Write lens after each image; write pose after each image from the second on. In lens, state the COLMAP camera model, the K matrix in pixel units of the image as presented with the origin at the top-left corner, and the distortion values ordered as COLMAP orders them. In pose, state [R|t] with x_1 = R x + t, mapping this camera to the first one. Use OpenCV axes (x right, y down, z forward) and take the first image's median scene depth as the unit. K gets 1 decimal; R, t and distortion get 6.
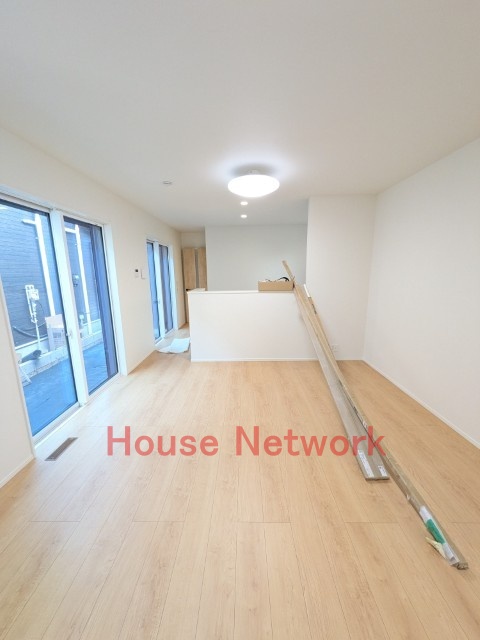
lens RADIAL K [[253.1, 0, 240.0], [0, 253.1, 320.0], [0, 0, 1]] dist [-0.000690, 0.000084]
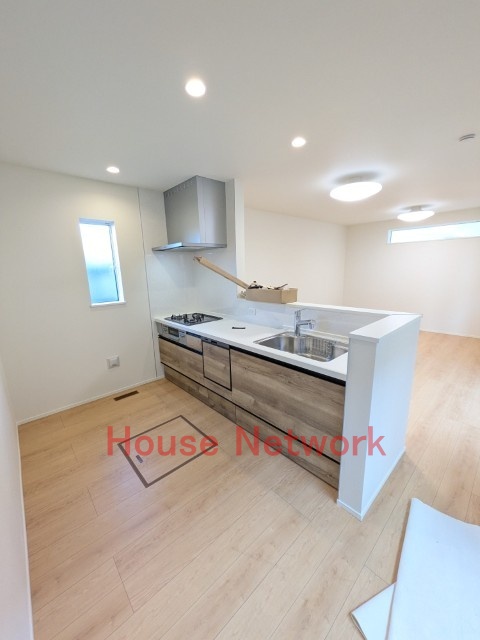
lens RADIAL K [[253.1, 0, 240.0], [0, 253.1, 320.0], [0, 0, 1]] dist [-0.000690, 0.000084]
pose [[-0.683459, -0.116690, 0.720602, -0.329854], [0.178996, 0.930216, 0.320404, -0.328911], [-0.707704, 0.347967, -0.614877, 1.591537]]
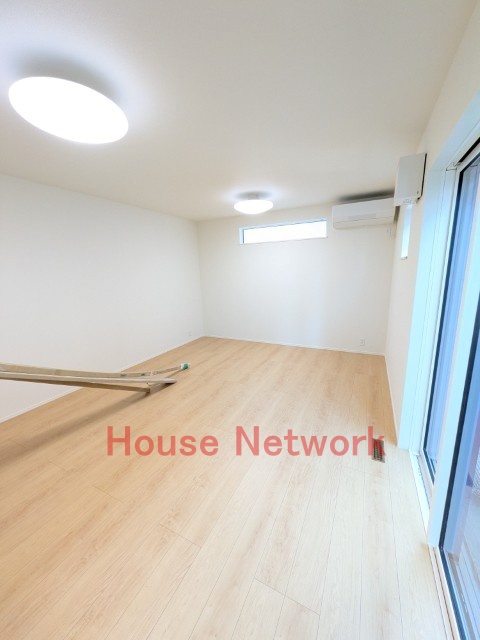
lens RADIAL K [[253.1, 0, 240.0], [0, 253.1, 320.0], [0, 0, 1]] dist [-0.000690, 0.000084]
pose [[-0.899090, -0.043637, 0.435584, -0.356012], [0.128248, 0.925106, 0.357394, -0.204849], [-0.418557, 0.377192, -0.826157, 1.035599]]
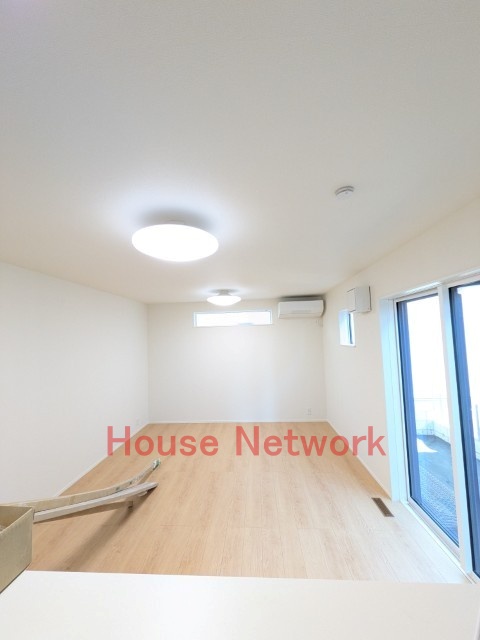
lens RADIAL K [[250.8, 0, 238.5], [0, 250.8, 314.2], [0, 0, 1]] dist [0.001973, 0.000175]
pose [[-0.997475, 0.053853, 0.046291, -0.082144], [0.058317, 0.993154, 0.101219, -0.299109], [-0.040523, 0.103663, -0.993787, 1.178589]]
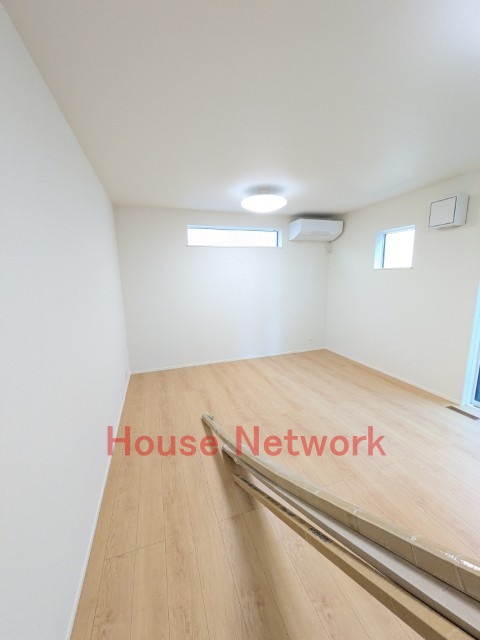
lens RADIAL K [[253.1, 0, 240.0], [0, 253.1, 320.0], [0, 0, 1]] dist [-0.000690, 0.000084]
pose [[-0.941548, 0.092125, -0.324036, 0.397099], [-0.030790, 0.934321, 0.355100, -0.188642], [0.335467, 0.344321, -0.876872, 0.887499]]
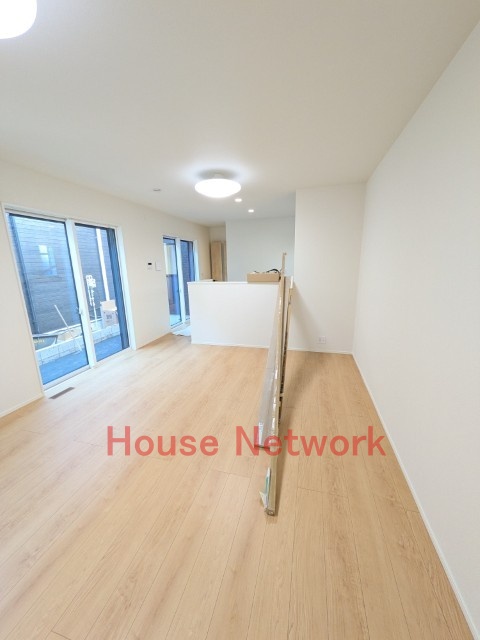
lens RADIAL K [[253.1, 0, 240.0], [0, 253.1, 320.0], [0, 0, 1]] dist [-0.000690, 0.000084]
pose [[0.968359, 0.048160, -0.244869, 0.322476], [-0.040027, 0.998473, 0.038083, 0.007047], [0.246329, -0.027077, 0.968808, -0.057185]]
